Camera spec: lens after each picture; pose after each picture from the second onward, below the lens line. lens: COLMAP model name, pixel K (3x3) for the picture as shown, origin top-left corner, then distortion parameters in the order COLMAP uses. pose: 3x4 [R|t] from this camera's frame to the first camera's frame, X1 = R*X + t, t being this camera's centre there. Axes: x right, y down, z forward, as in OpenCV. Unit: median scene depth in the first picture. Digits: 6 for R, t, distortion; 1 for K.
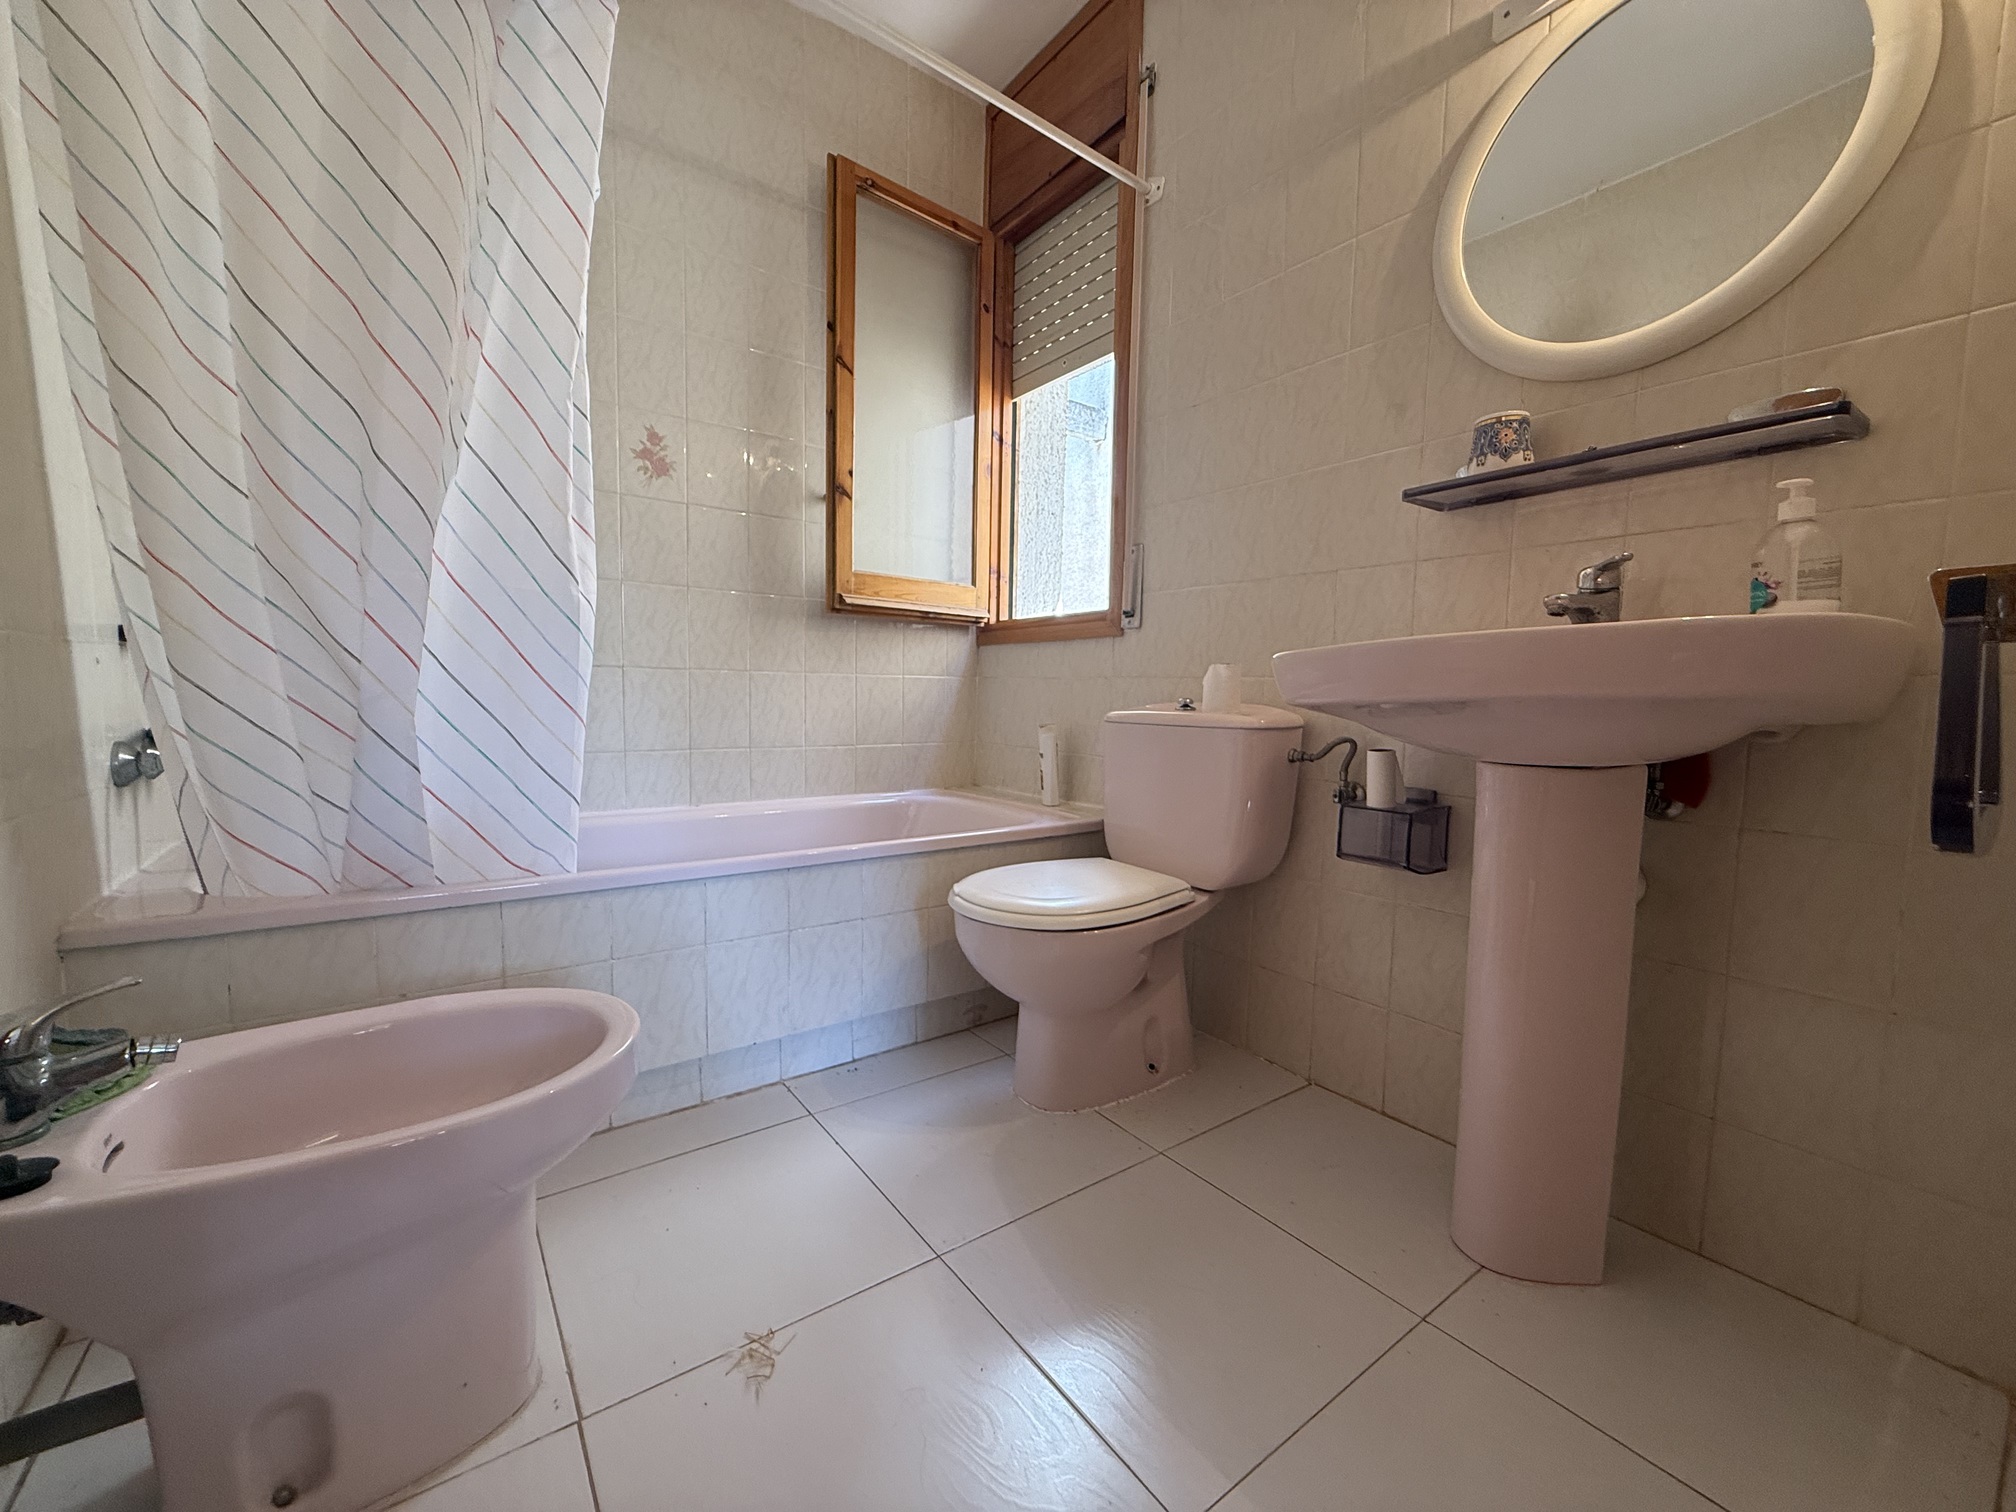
lens RADIAL K [[803.3, 0, 1008.4], [0, 803.3, 753.9], [0, 0, 1]] dist [-0.000454, 0.000256]
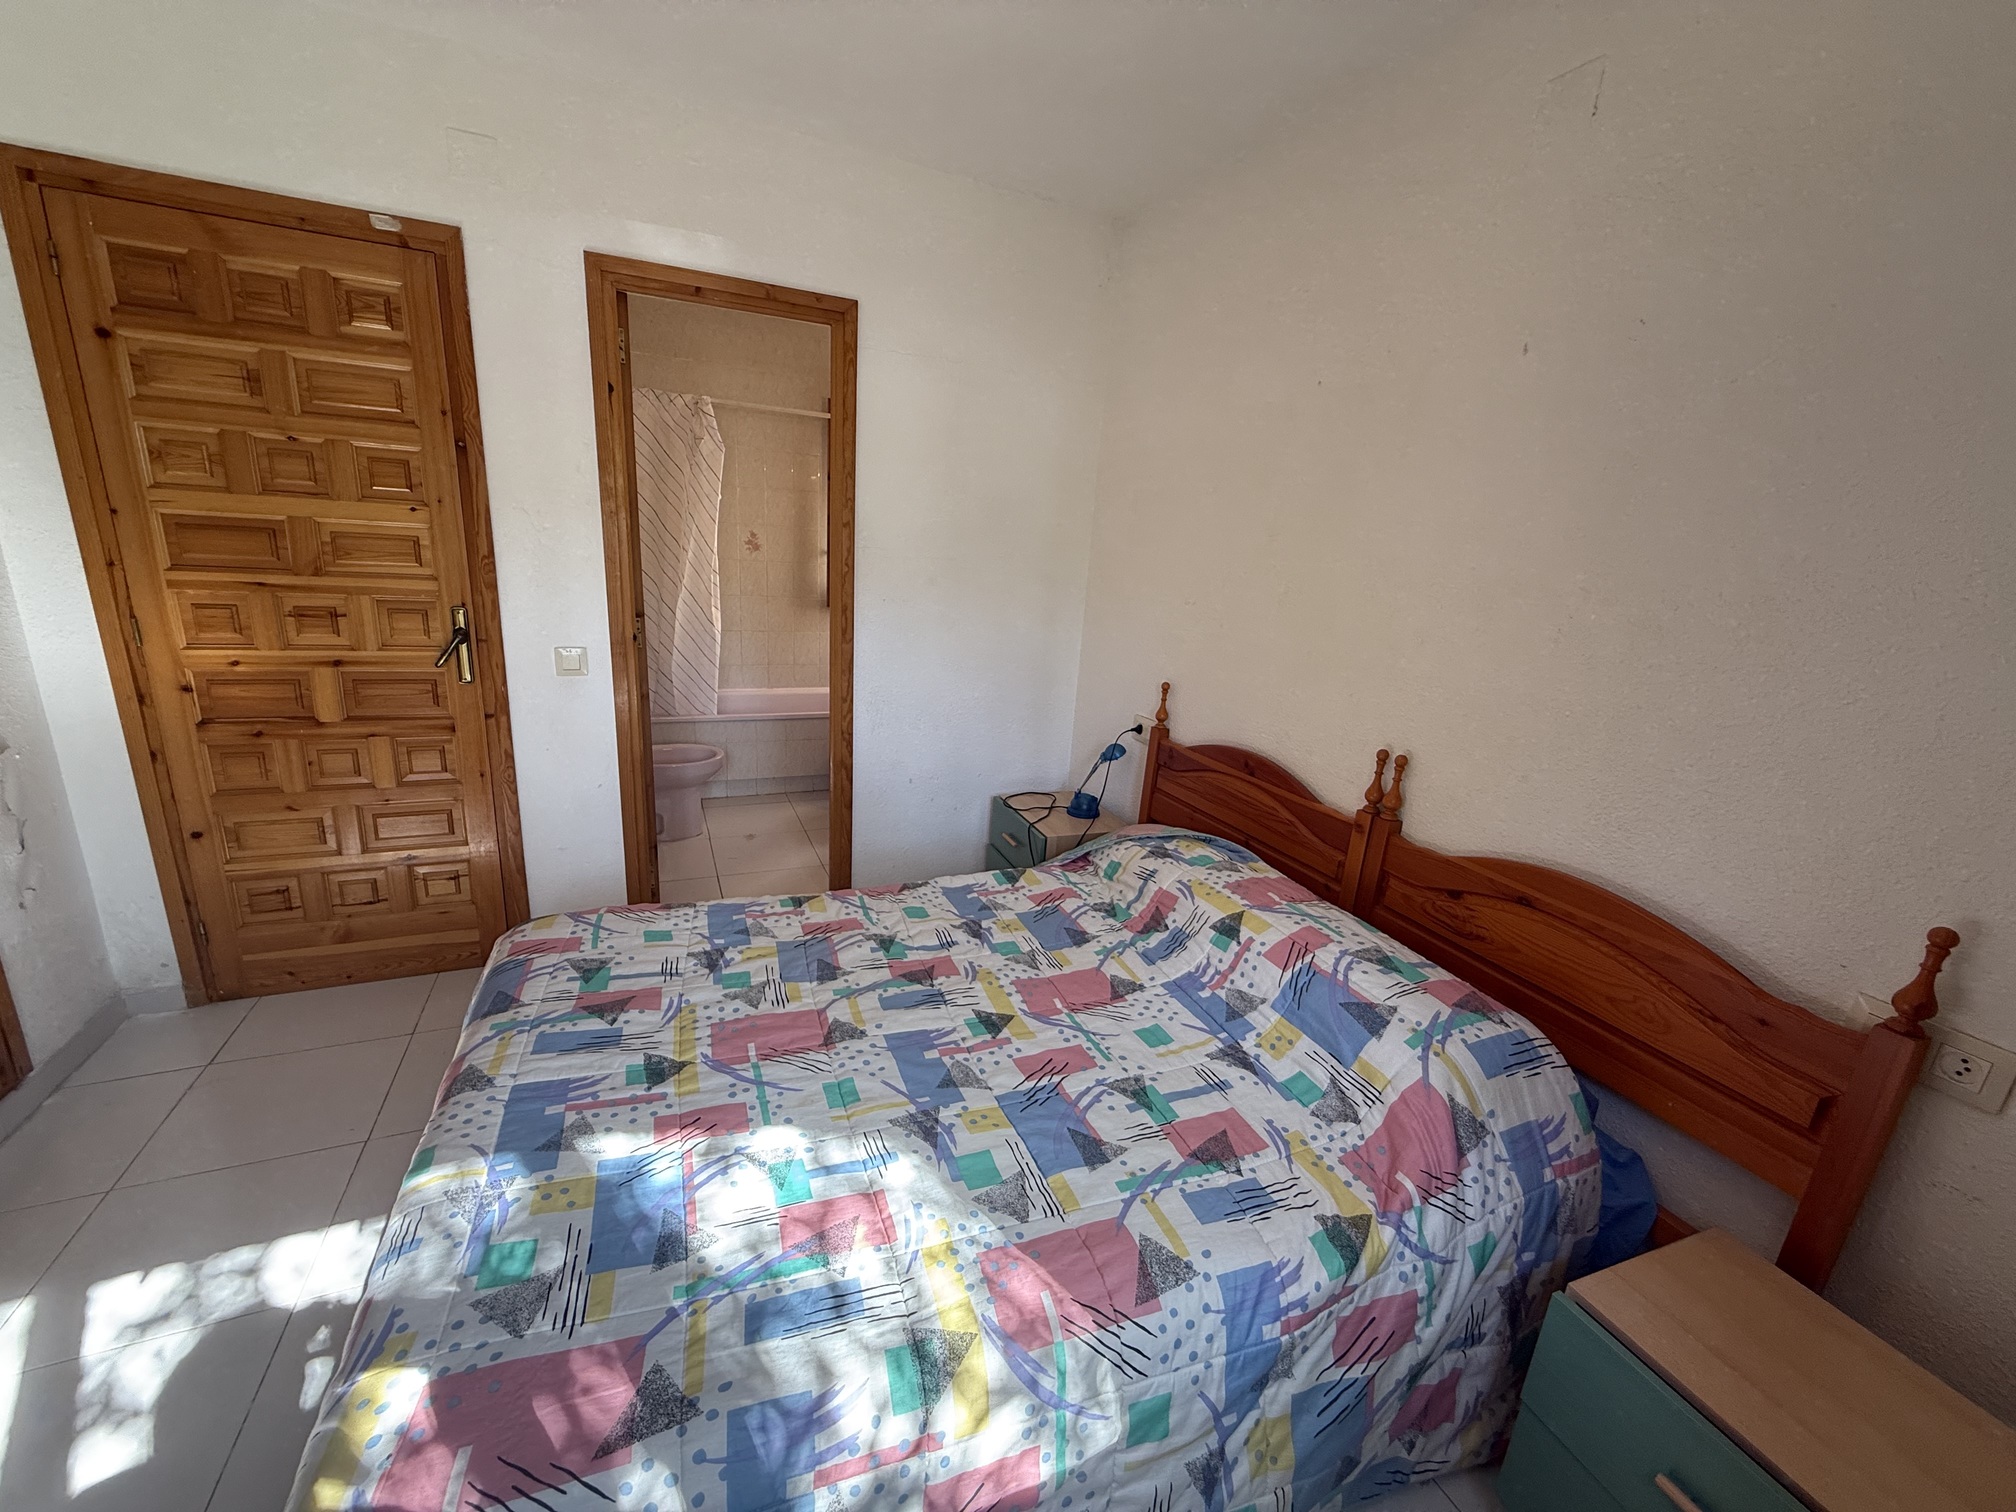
lens RADIAL K [[803.3, 0, 1003.8], [0, 803.3, 752.4], [0, 0, 1]] dist [-0.000454, 0.000256]
pose [[0.974356, 0.106081, -0.198435, 1.278941], [-0.069964, 0.981010, 0.180901, -0.378954], [0.213857, -0.162379, 0.963275, -1.924743]]
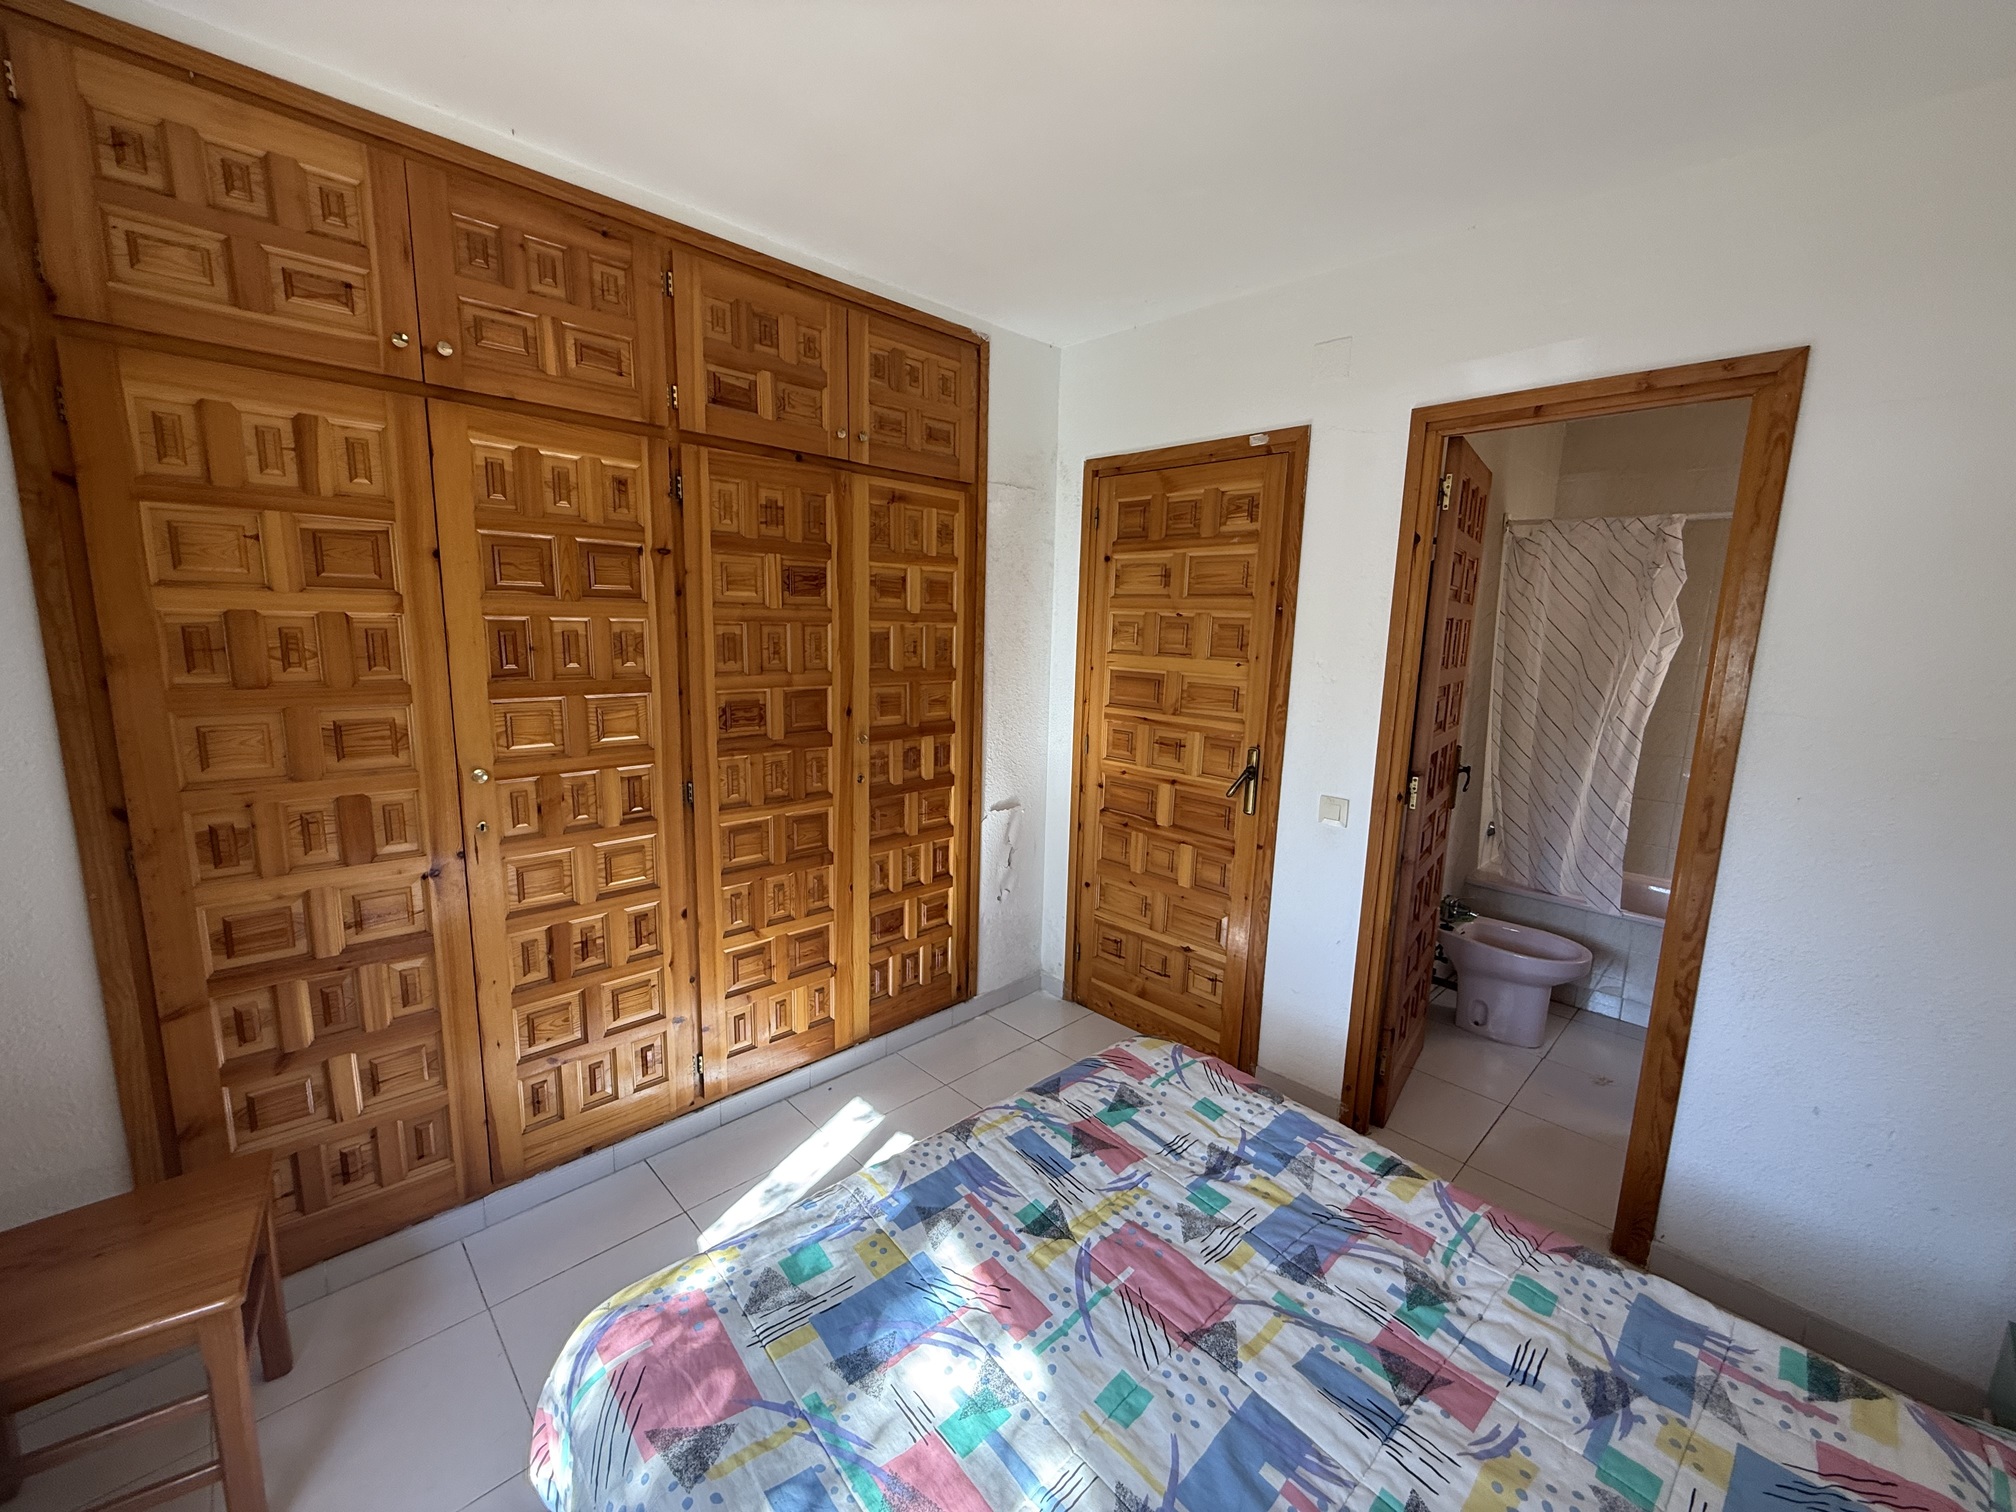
lens RADIAL K [[803.3, 0, 1009.6], [0, 803.3, 754.9], [0, 0, 1]] dist [-0.000454, 0.000256]
pose [[0.136097, 0.154723, -0.978539, 1.608979], [-0.103598, 0.984537, 0.141263, -0.495170], [0.985264, 0.082149, 0.150021, -1.303033]]
